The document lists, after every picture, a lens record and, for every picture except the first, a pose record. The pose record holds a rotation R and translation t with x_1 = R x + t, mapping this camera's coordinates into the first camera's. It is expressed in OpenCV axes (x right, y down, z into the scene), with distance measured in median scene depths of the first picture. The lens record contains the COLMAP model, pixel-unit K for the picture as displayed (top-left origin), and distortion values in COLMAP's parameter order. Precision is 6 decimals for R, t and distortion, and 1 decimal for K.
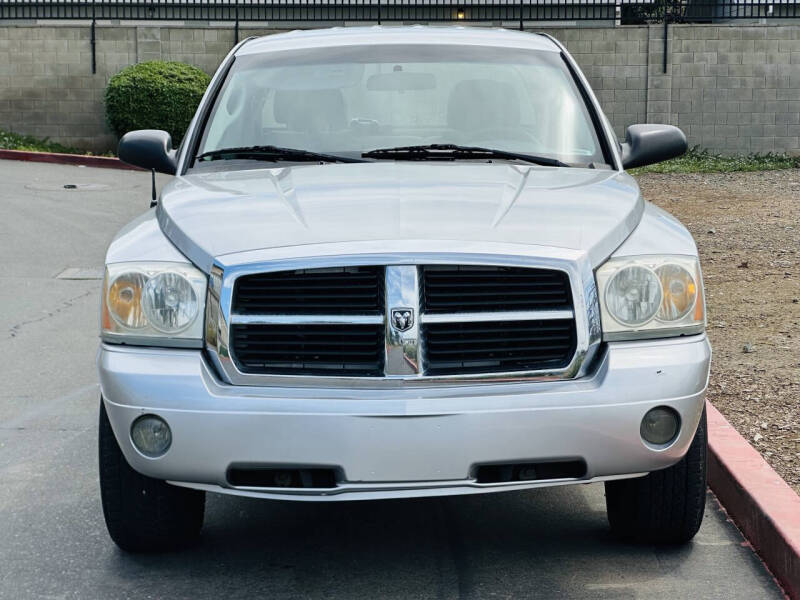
lens RADIAL K [[1768.8, 0, 408.1], [0, 1768.8, 274.1], [0, 0, 1]] dist [0.132696, 0.000000]
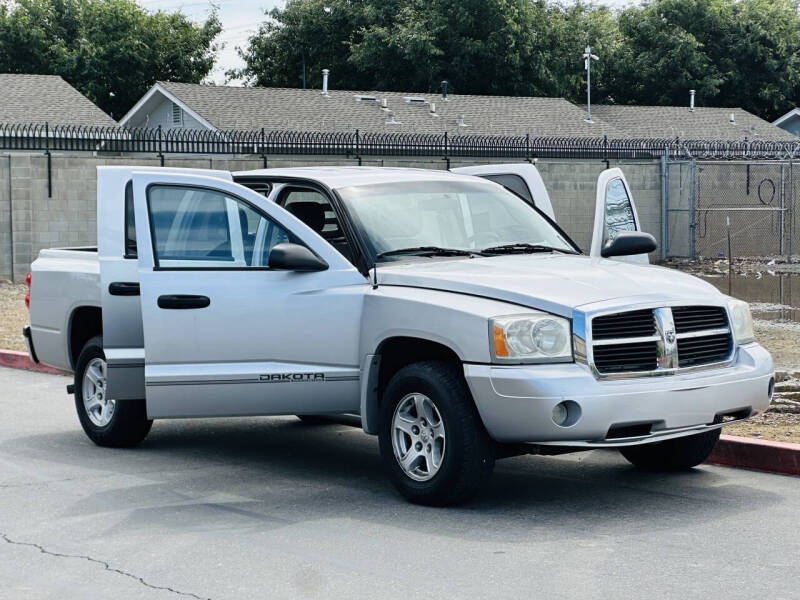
lens RADIAL K [[1768.8, 0, 401.4], [0, 1768.8, 299.9], [0, 0, 1]] dist [0.132696, 0.000000]
pose [[0.792045, -0.037589, 0.609305, -1.214721], [0.070959, 0.997006, -0.030734, 0.022178], [-0.606325, 0.067578, 0.792340, -0.236838]]
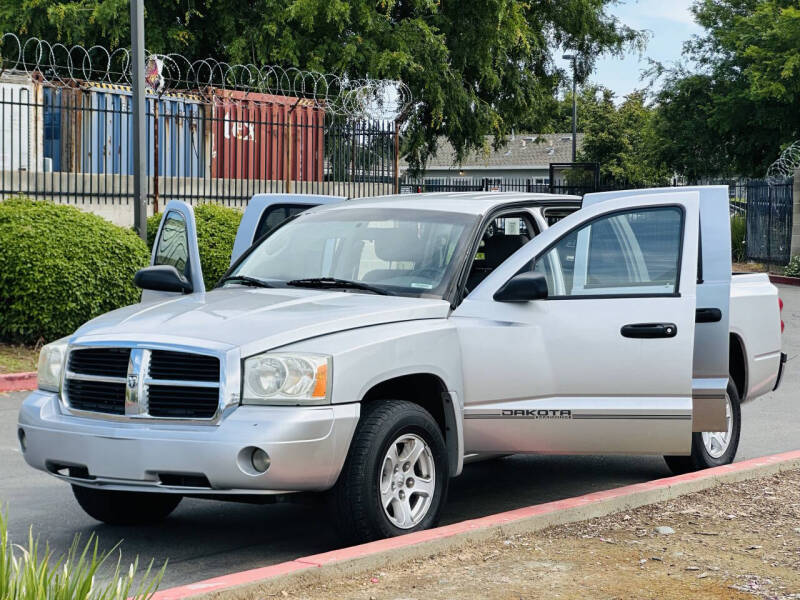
lens RADIAL K [[1768.8, 0, 394.1], [0, 1768.8, 296.6], [0, 0, 1]] dist [0.132696, 0.000000]
pose [[0.809789, 0.034760, -0.585691, 1.078874], [-0.068275, 0.997044, -0.035226, -0.010718], [0.582735, 0.068513, 0.809769, -0.191692]]
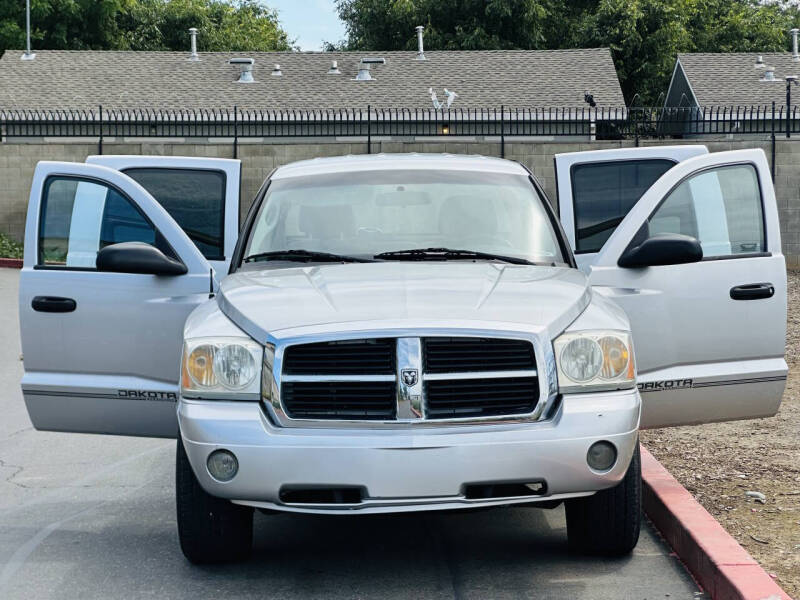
lens RADIAL K [[1768.8, 0, 402.1], [0, 1768.8, 300.3], [0, 0, 1]] dist [0.132696, 0.000000]
pose [[0.999975, -0.004644, 0.005325, -0.014713], [0.004886, 0.998910, -0.046423, 0.027489], [-0.005104, 0.046448, 0.998908, -0.321461]]
